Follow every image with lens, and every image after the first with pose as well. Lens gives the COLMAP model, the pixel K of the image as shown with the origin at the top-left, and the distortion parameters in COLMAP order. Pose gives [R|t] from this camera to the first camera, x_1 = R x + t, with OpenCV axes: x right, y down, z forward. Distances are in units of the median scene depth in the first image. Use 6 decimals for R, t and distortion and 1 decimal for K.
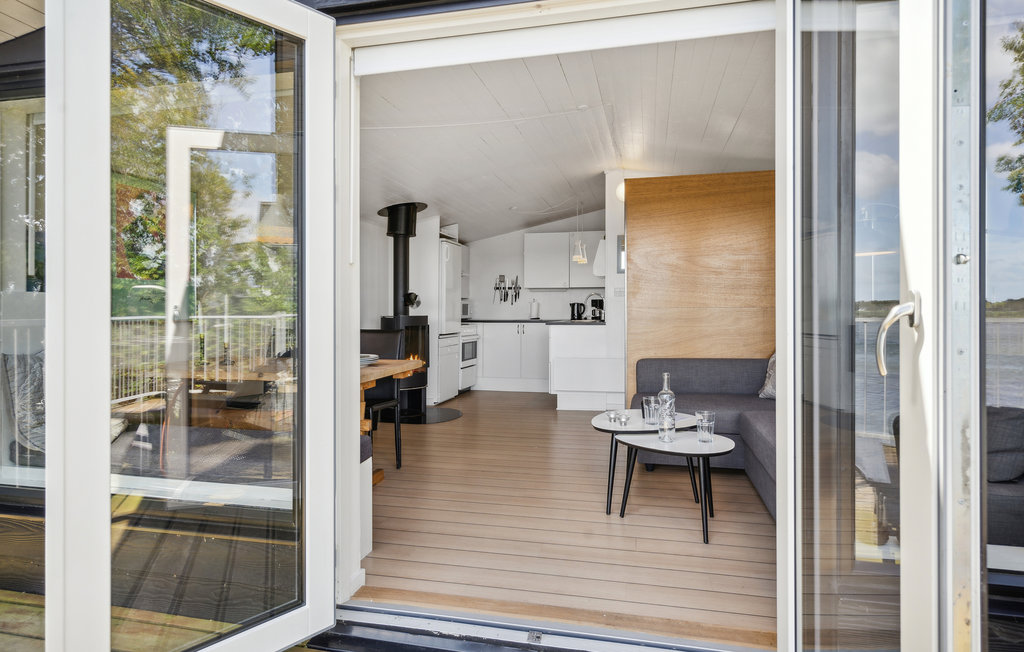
lens RADIAL K [[600.8, 0, 512.0], [0, 600.8, 326.0], [0, 0, 1]] dist [0.000089, -0.000009]
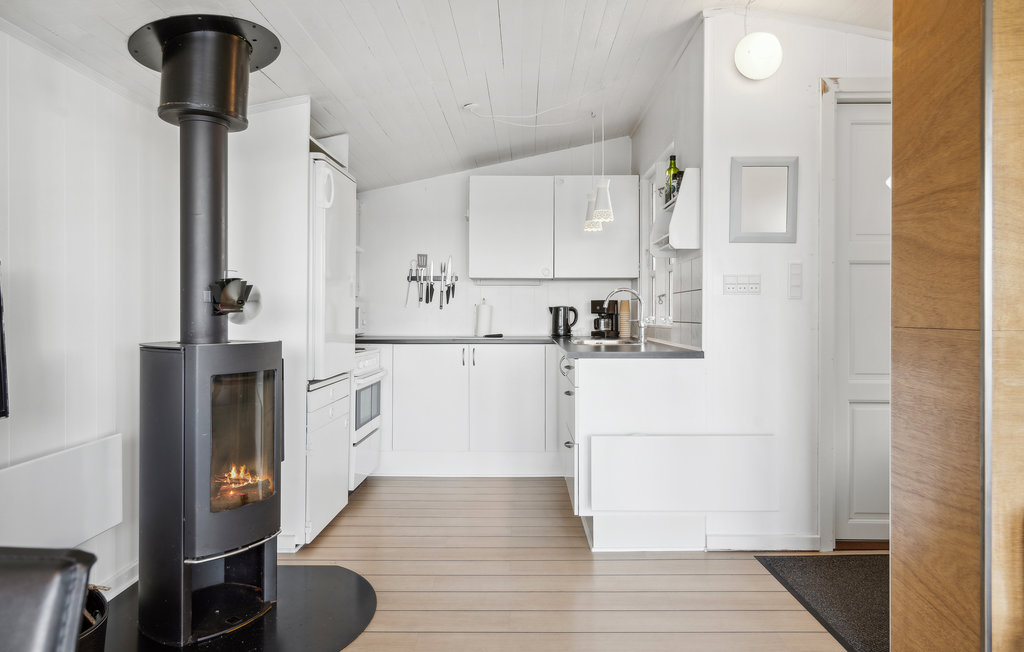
lens RADIAL K [[633.1, 0, 512.0], [0, 633.1, 326.0], [0, 0, 1]] dist [-0.000374, -0.000181]
pose [[0.975485, -0.001379, 0.220060, -0.070082], [0.001553, 0.999999, -0.000617, -0.021477], [-0.220059, 0.000944, 0.975486, 0.472240]]
